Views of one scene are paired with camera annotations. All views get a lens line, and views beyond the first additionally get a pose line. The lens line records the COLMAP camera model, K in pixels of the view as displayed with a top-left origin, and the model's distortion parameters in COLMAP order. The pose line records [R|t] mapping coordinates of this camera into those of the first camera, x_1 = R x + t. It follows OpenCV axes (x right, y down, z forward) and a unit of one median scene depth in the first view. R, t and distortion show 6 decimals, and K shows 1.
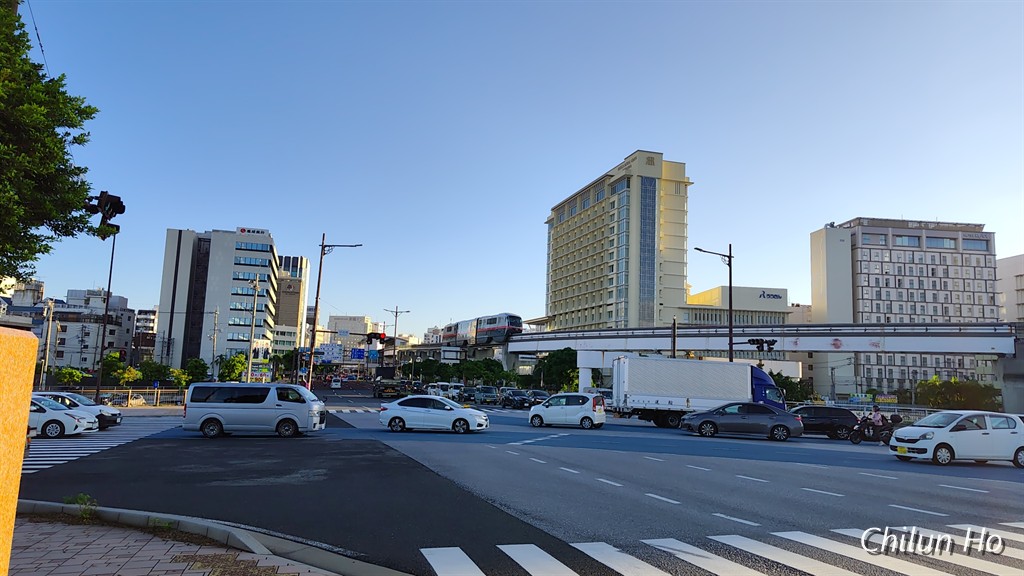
lens RADIAL K [[684.5, 0, 509.0], [0, 684.5, 288.4], [0, 0, 1]] dist [0.074118, -0.090226]
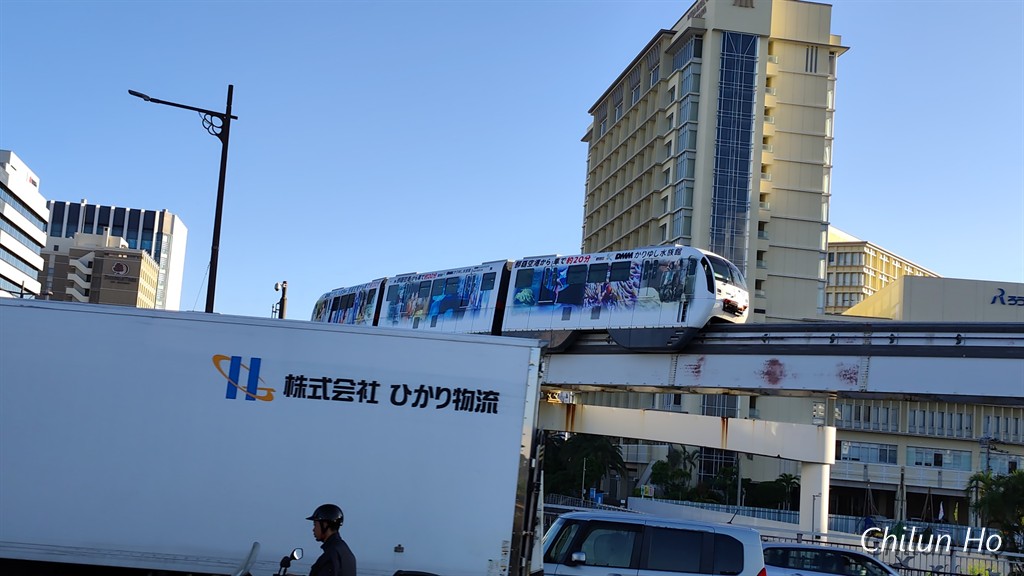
lens RADIAL K [[1369.2, 0, 511.8], [0, 1369.2, 290.3], [0, 0, 1]] dist [0.003148, -0.046958]
pose [[0.990287, 0.025842, -0.136617, 0.175726], [-0.026430, 0.999648, -0.002492, 0.015371], [0.136504, 0.006078, 0.990621, 0.071214]]
